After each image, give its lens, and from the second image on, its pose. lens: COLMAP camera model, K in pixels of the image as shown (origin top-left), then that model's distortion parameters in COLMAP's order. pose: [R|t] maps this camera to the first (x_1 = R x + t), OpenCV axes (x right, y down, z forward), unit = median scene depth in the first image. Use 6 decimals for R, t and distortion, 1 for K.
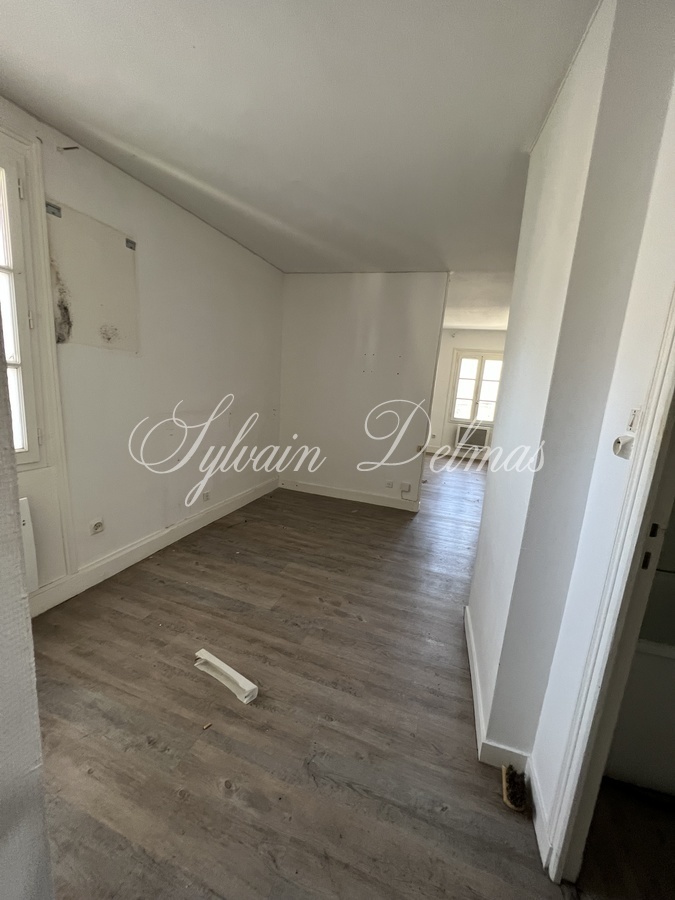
lens RADIAL K [[365.4, 0, 337.6], [0, 365.4, 450.9], [0, 0, 1]] dist [-0.000268, -0.000235]
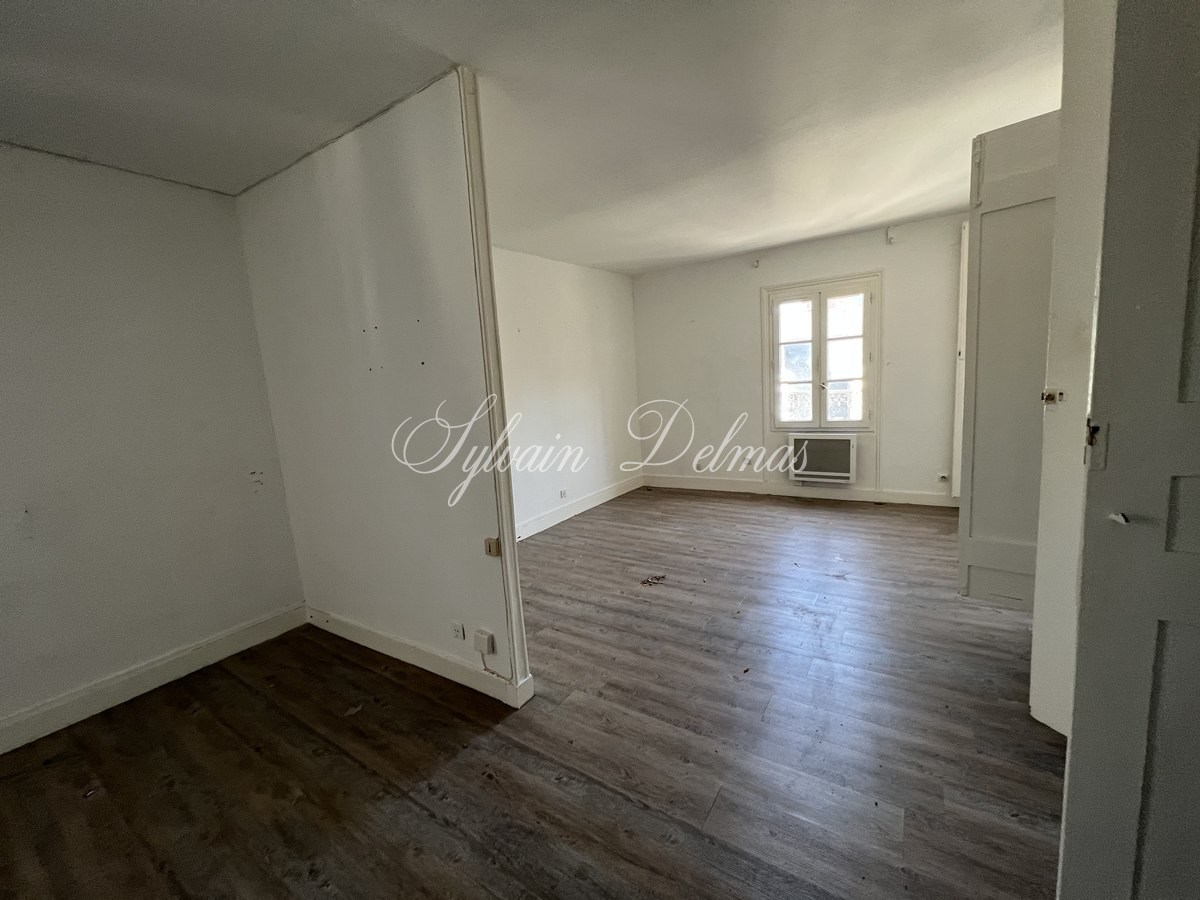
lens RADIAL K [[487.2, 0, 598.5], [0, 487.2, 447.2], [0, 0, 1]] dist [-0.000268, -0.000235]
pose [[0.957104, -0.104449, -0.270263, 0.266272], [0.090884, 0.993913, -0.062263, -0.037908], [0.275121, 0.035029, 0.960771, 0.294237]]
